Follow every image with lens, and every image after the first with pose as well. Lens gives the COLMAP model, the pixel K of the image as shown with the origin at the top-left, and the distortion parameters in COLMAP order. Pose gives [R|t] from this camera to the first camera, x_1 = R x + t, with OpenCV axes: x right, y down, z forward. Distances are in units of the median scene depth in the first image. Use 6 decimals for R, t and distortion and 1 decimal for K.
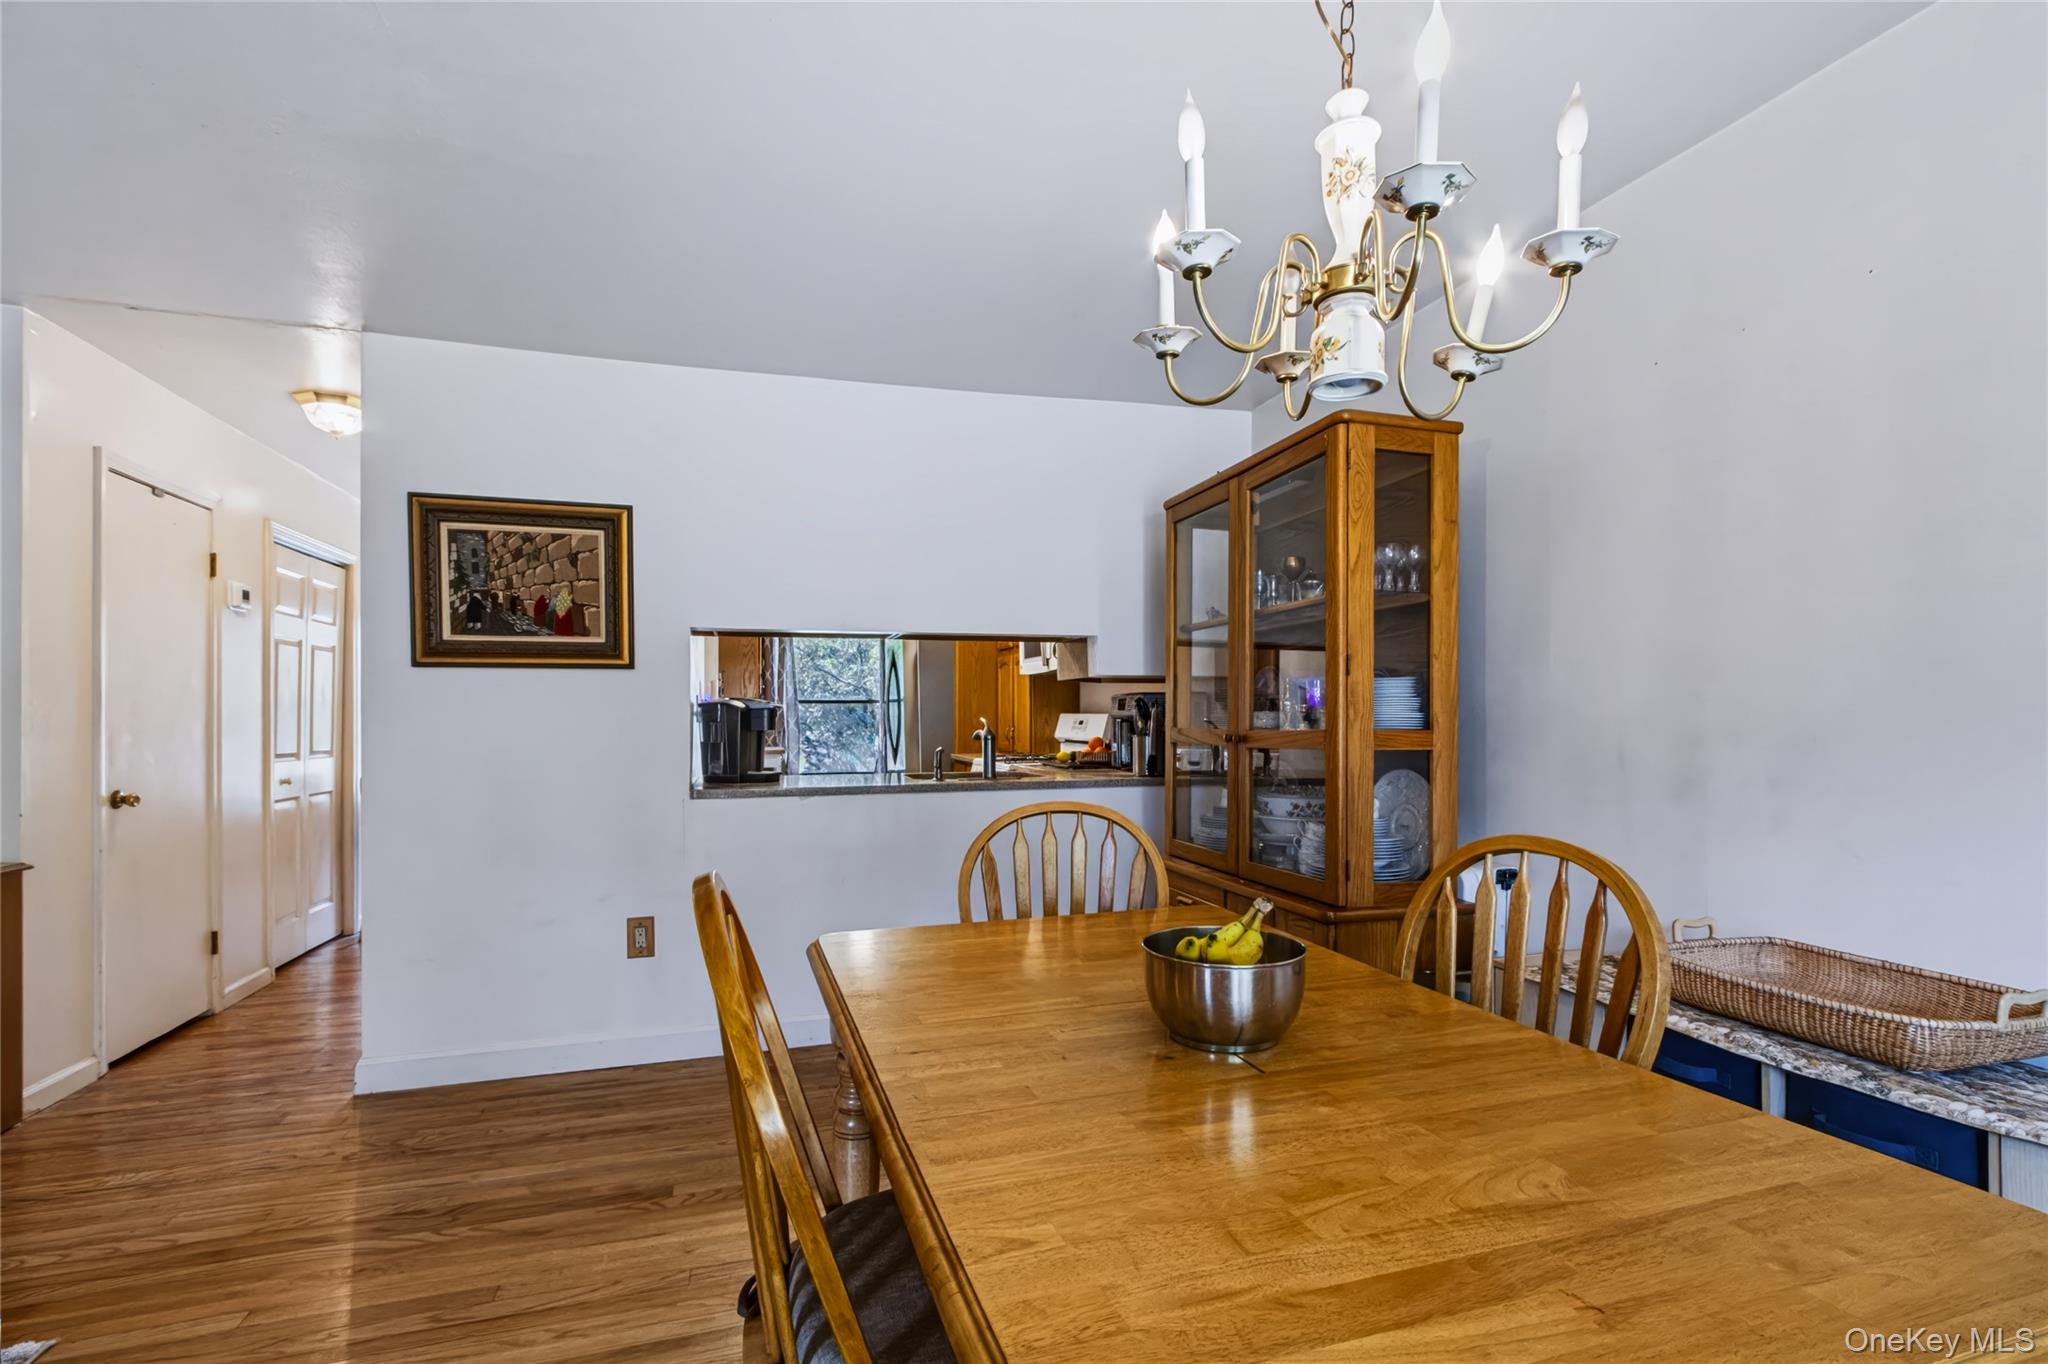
lens RADIAL K [[944.5, 0, 1031.6], [0, 944.5, 714.3], [0, 0, 1]] dist [0.003267, -0.000610]
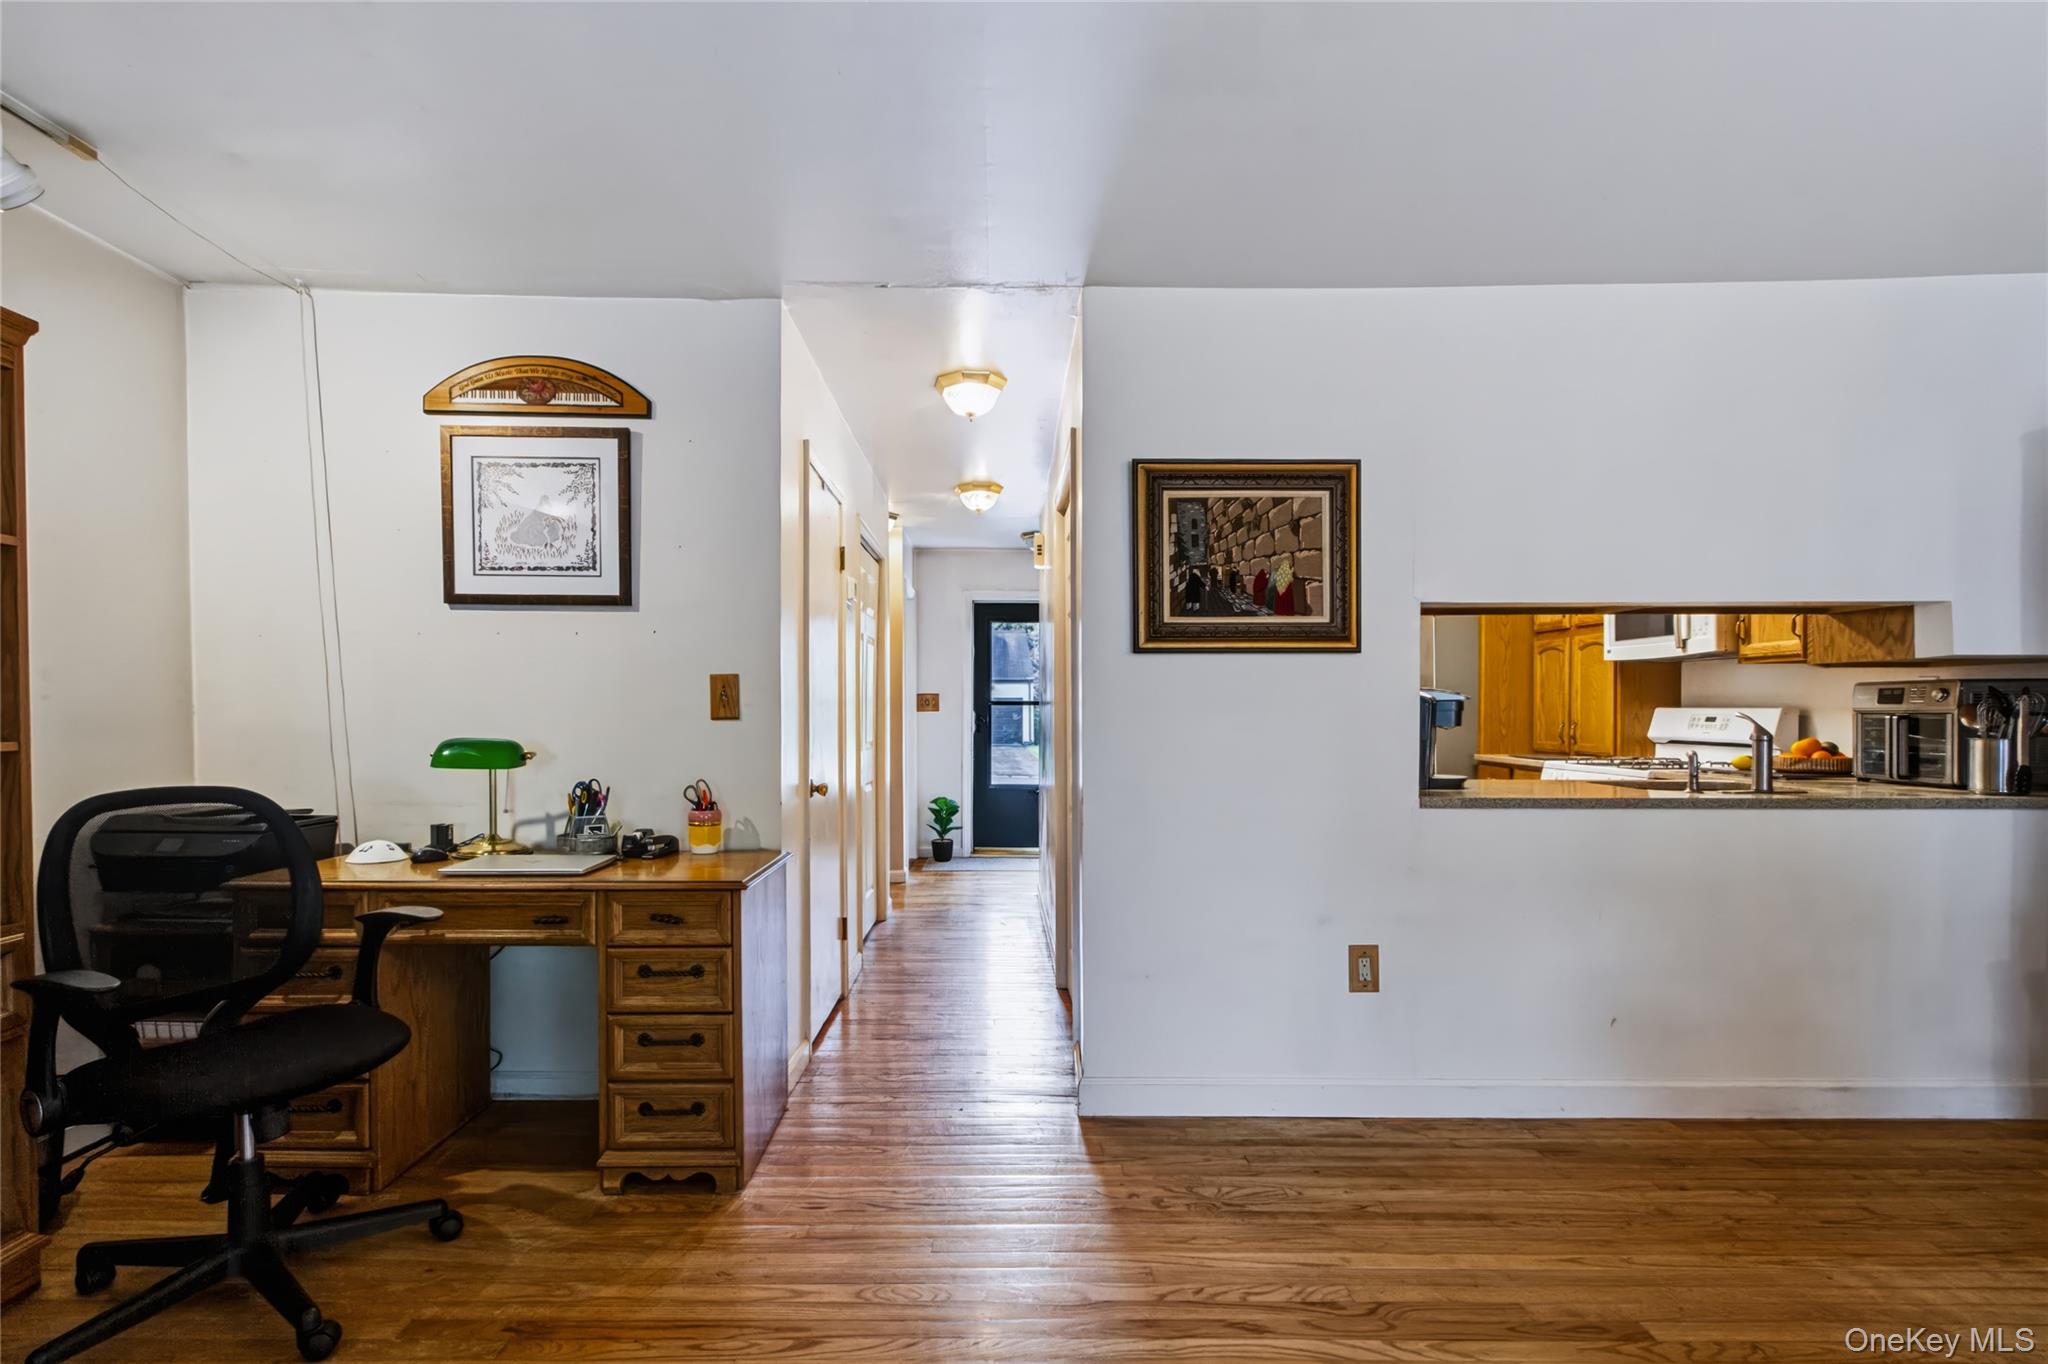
lens RADIAL K [[948.3, 0, 994.0], [0, 948.3, 726.9], [0, 0, 1]] dist [0.001955, -0.000905]
pose [[0.952698, 0.009479, -0.303771, -0.494507], [-0.003905, 0.999813, 0.018952, 0.003507], [0.303894, -0.016870, 0.952556, 0.092321]]
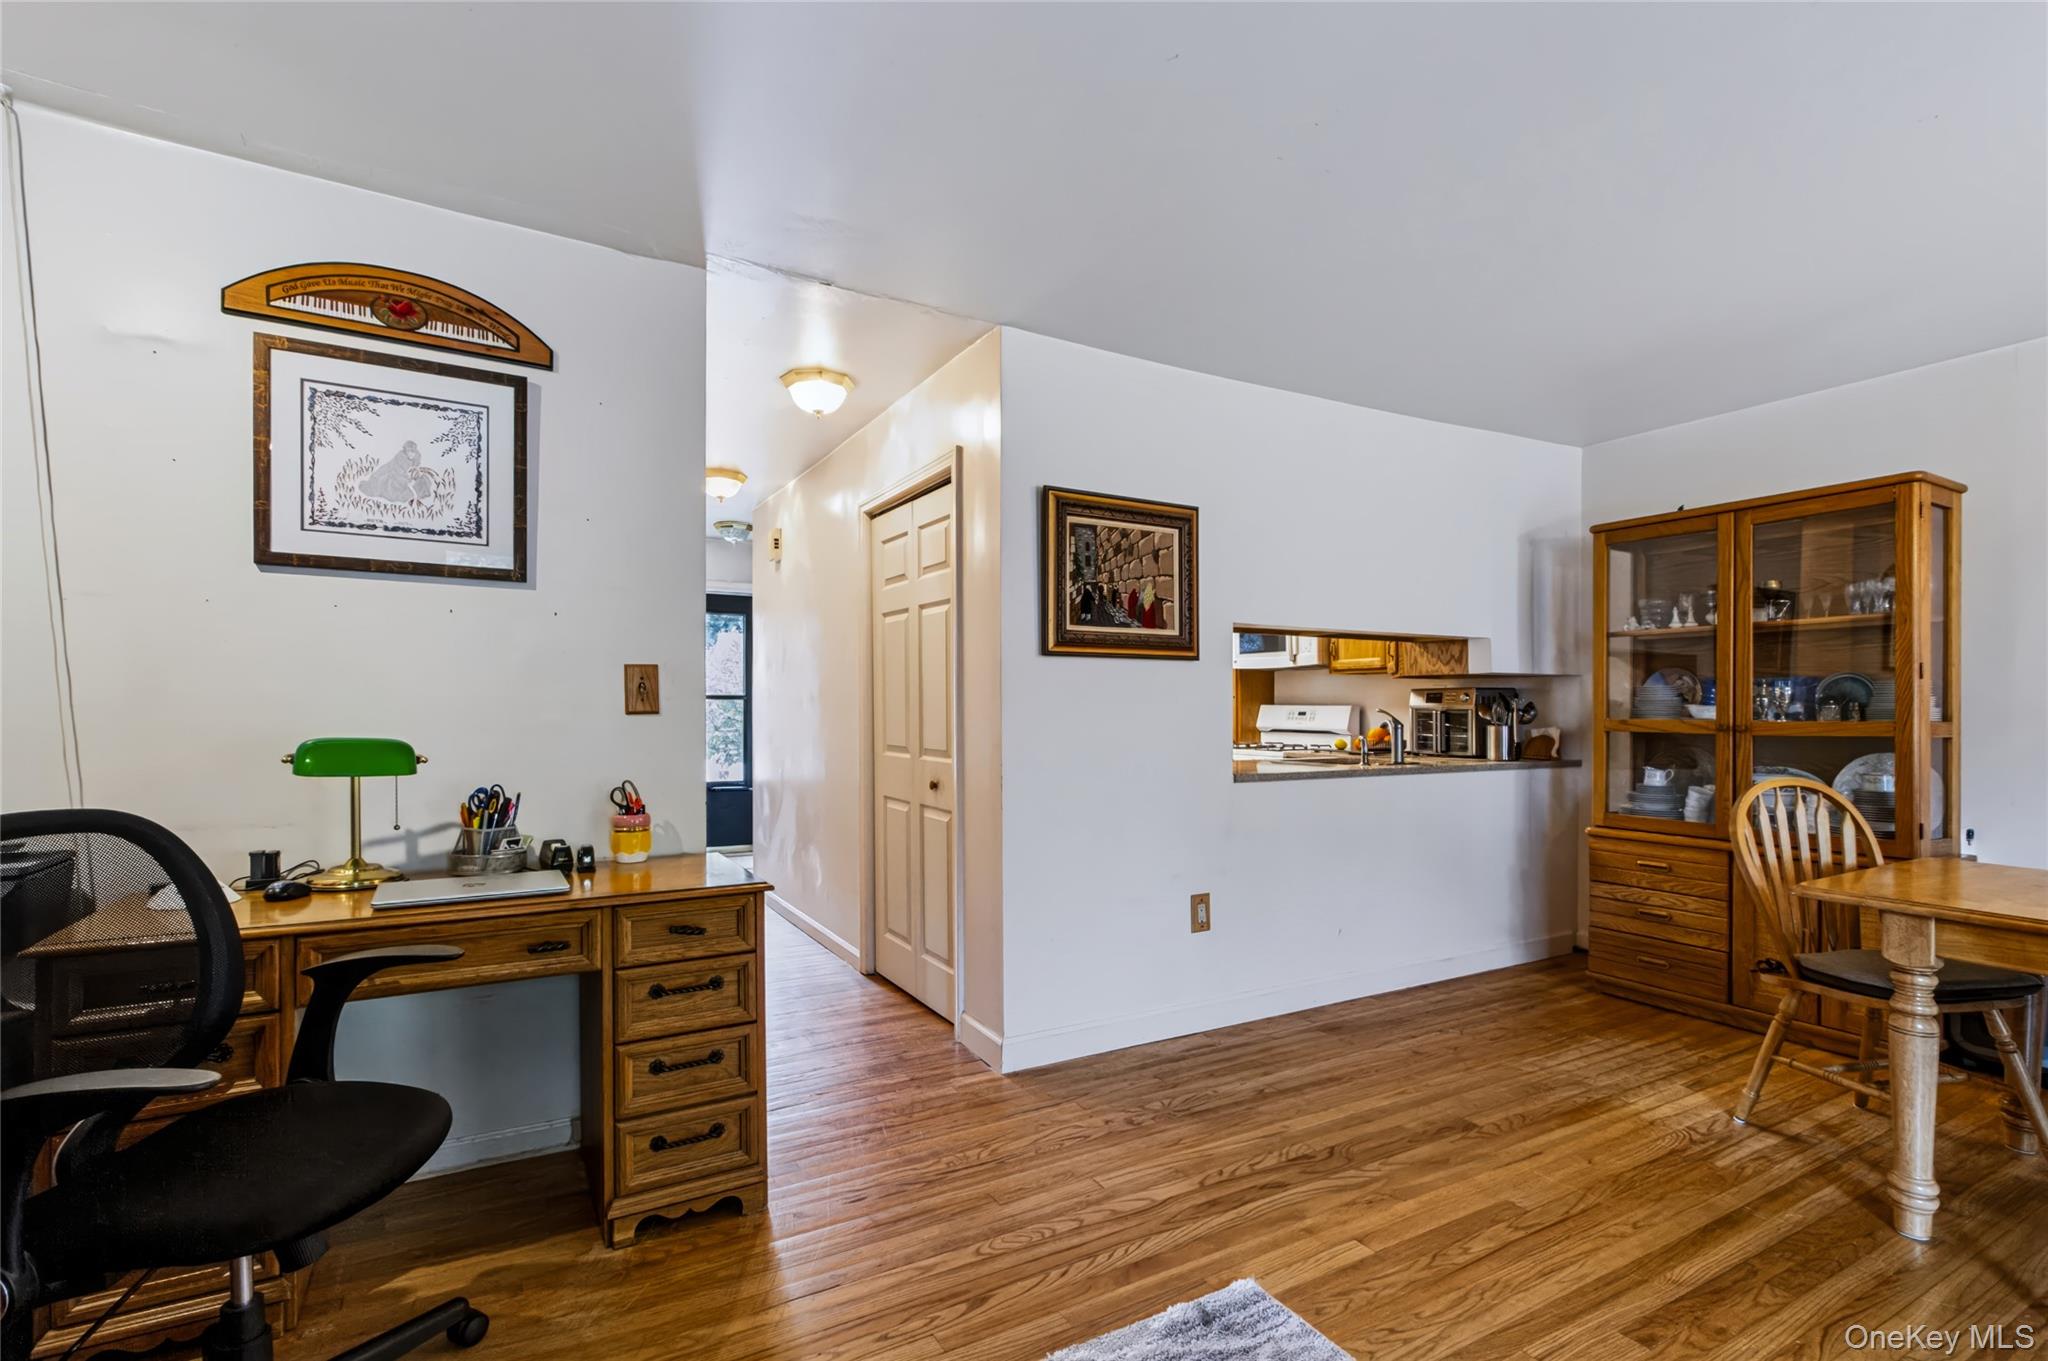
lens RADIAL K [[943.6, 0, 1016.9], [0, 943.6, 711.9], [0, 0, 1]] dist [0.000694, -0.000477]
pose [[0.978100, 0.006669, 0.208031, -0.875884], [-0.007968, 0.999954, 0.005406, 0.005576], [-0.207985, -0.006945, 0.978107, 0.003580]]
